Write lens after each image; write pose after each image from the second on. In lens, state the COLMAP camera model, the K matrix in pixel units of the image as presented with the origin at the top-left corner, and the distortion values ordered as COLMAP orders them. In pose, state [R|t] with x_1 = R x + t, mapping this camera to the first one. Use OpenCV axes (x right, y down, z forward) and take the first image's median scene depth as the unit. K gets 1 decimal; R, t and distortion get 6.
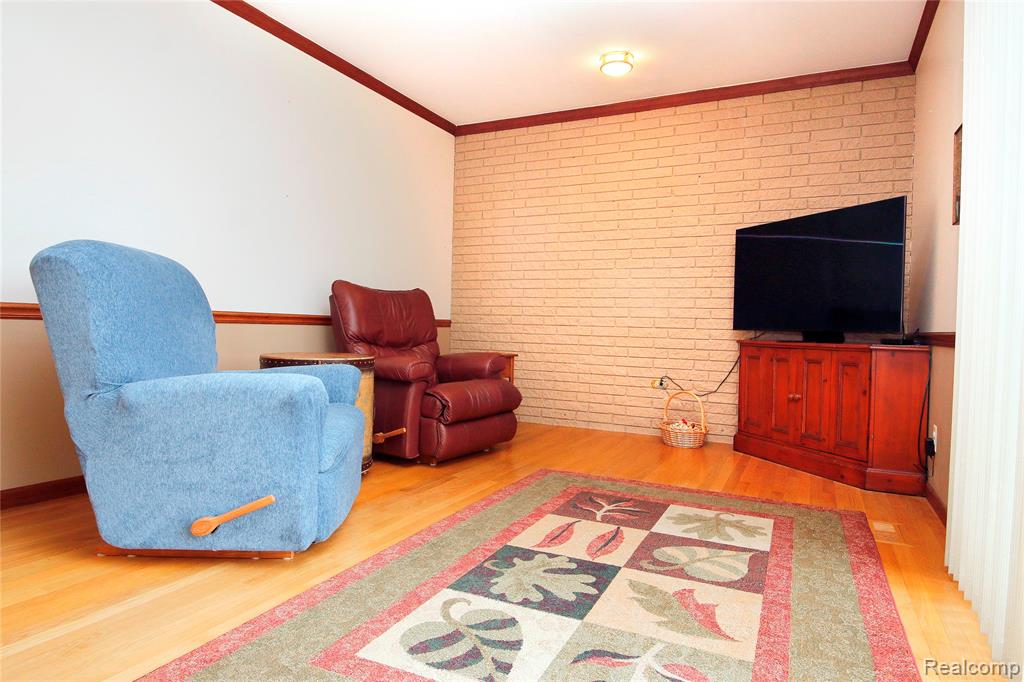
lens RADIAL K [[619.2, 0, 512.0], [0, 619.2, 341.0], [0, 0, 1]] dist [0.007152, -0.000727]
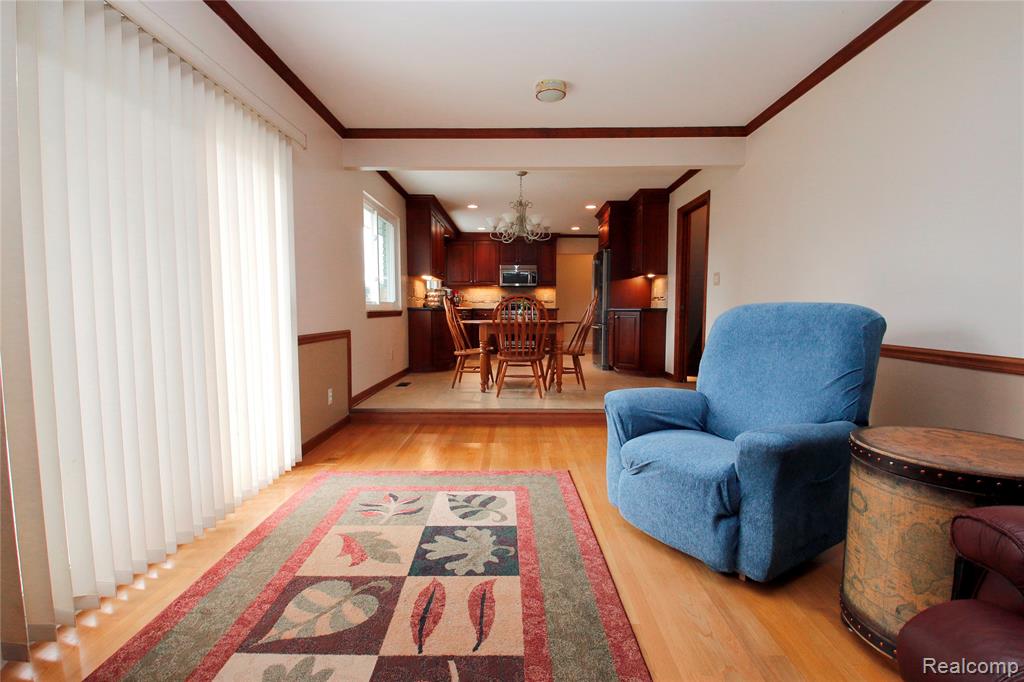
lens RADIAL K [[476.7, 0, 512.0], [0, 476.7, 341.0], [0, 0, 1]] dist [-0.000584, -0.013219]
pose [[-0.900776, 0.007081, -0.434227, 0.395877], [-0.029635, 0.996534, 0.077728, -0.149716], [0.433272, 0.082884, -0.897444, 1.900294]]
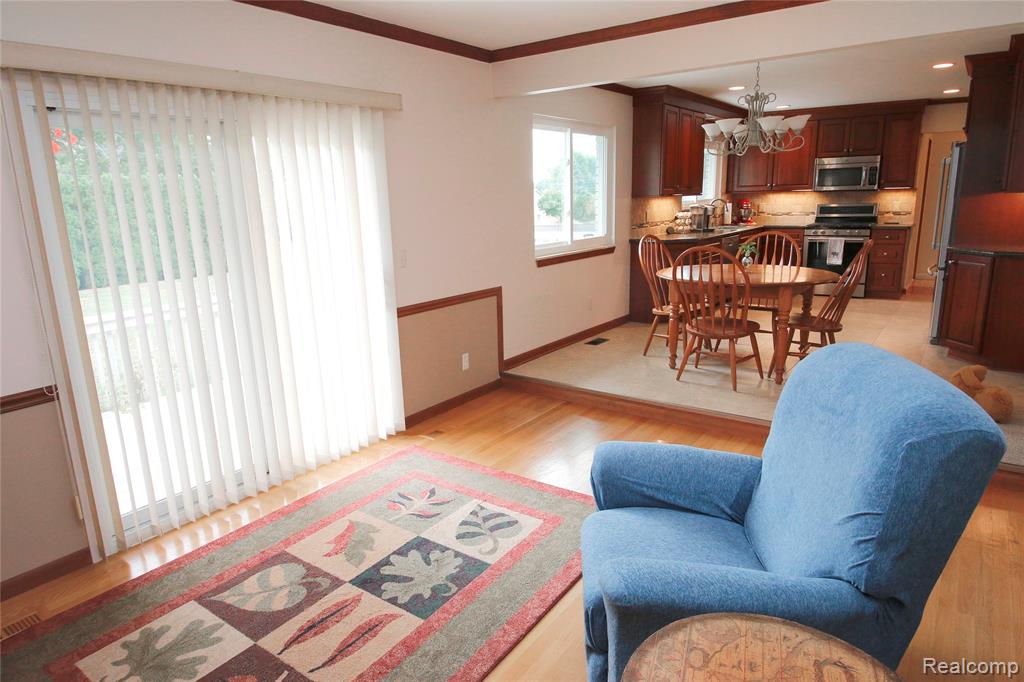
lens RADIAL K [[619.2, 0, 512.0], [0, 619.2, 341.0], [0, 0, 1]] dist [0.007152, -0.000727]
pose [[-0.985723, -0.037351, 0.164183, -0.339579], [0.005140, 0.967956, 0.251067, -0.420528], [-0.168299, 0.248326, -0.953944, 2.065789]]
